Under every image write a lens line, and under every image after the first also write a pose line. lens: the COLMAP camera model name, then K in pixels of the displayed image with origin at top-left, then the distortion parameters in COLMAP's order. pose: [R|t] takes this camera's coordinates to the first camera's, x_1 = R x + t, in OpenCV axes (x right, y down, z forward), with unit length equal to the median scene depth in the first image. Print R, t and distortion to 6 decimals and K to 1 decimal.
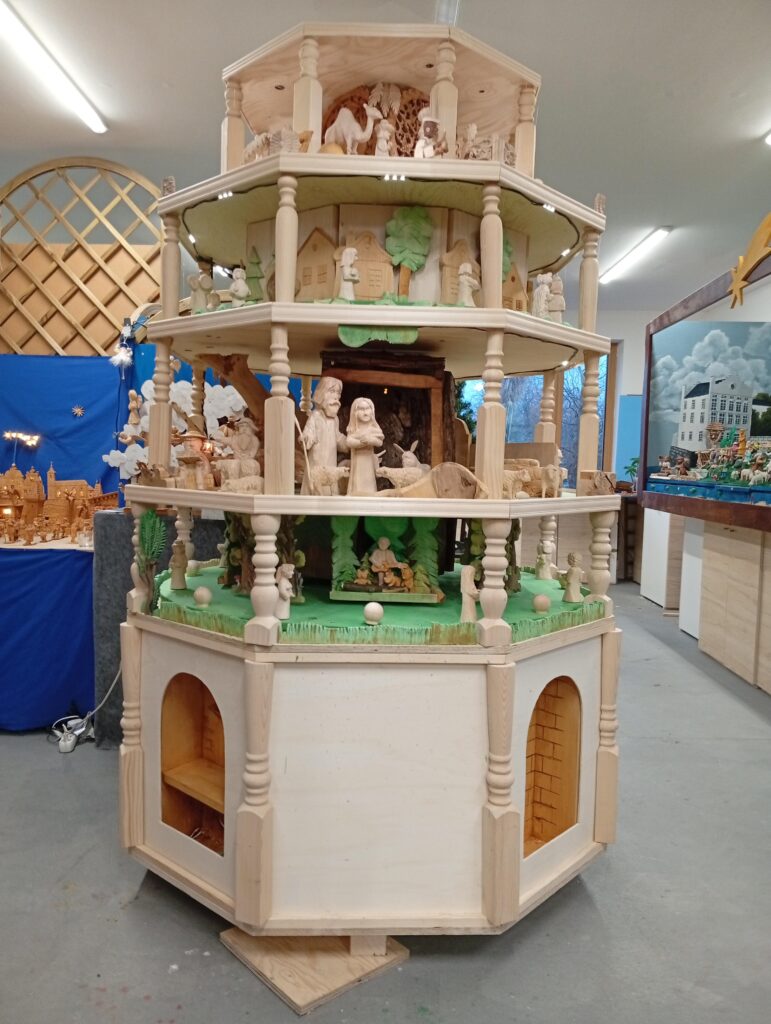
lens RADIAL K [[811.4, 0, 385.5], [0, 811.4, 512.0], [0, 0, 1]] dist [0.003963, -0.000146]
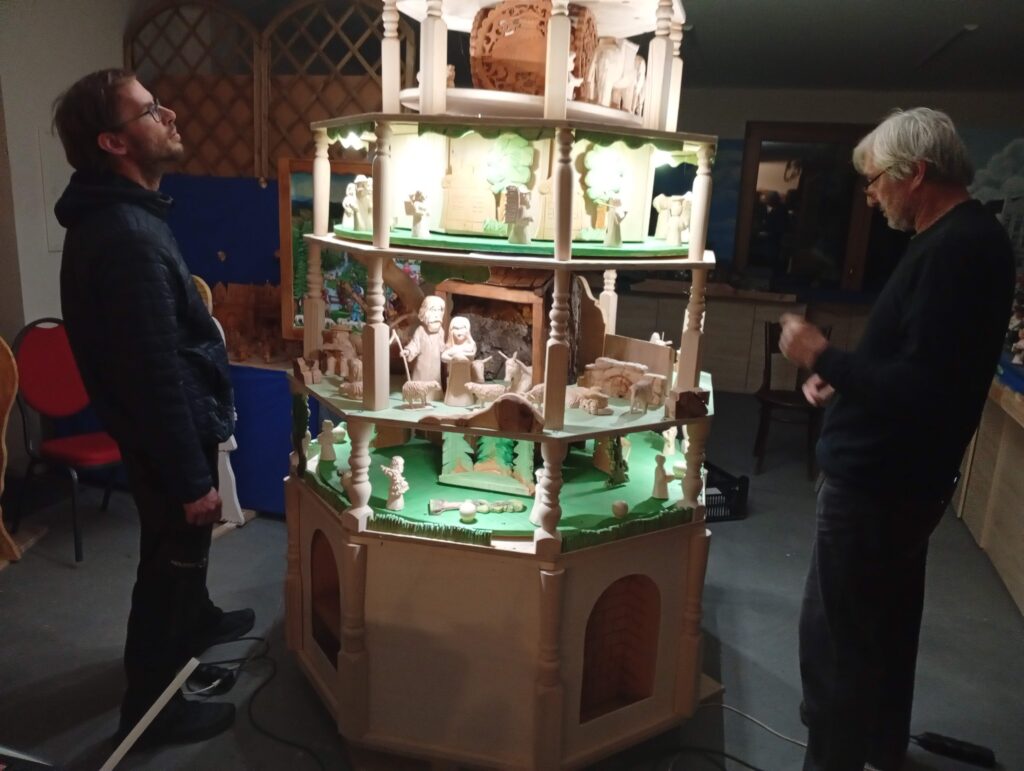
lens RADIAL K [[811.4, 0, 512.0], [0, 811.4, 385.5], [0, 0, 1]] dist [0.003963, -0.000146]
pose [[0.964397, 0.077507, -0.252845, 0.304611], [-0.036655, 0.986036, 0.162448, -0.214189], [0.261905, -0.147396, 0.953771, -0.055714]]
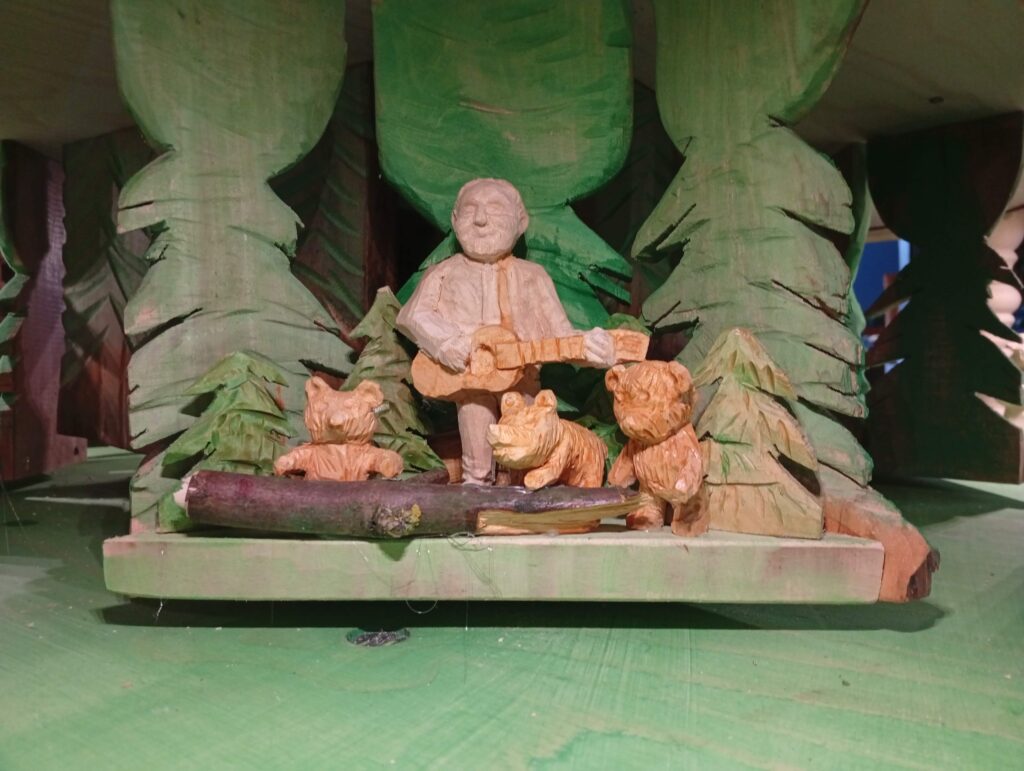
lens RADIAL K [[811.4, 0, 512.0], [0, 811.4, 385.5], [0, 0, 1]] dist [0.003963, -0.000146]
pose [[0.998539, -0.032762, -0.042967, 0.008466], [0.031820, 0.999242, -0.022427, 0.076208], [0.043669, 0.021027, 0.998825, 0.853335]]
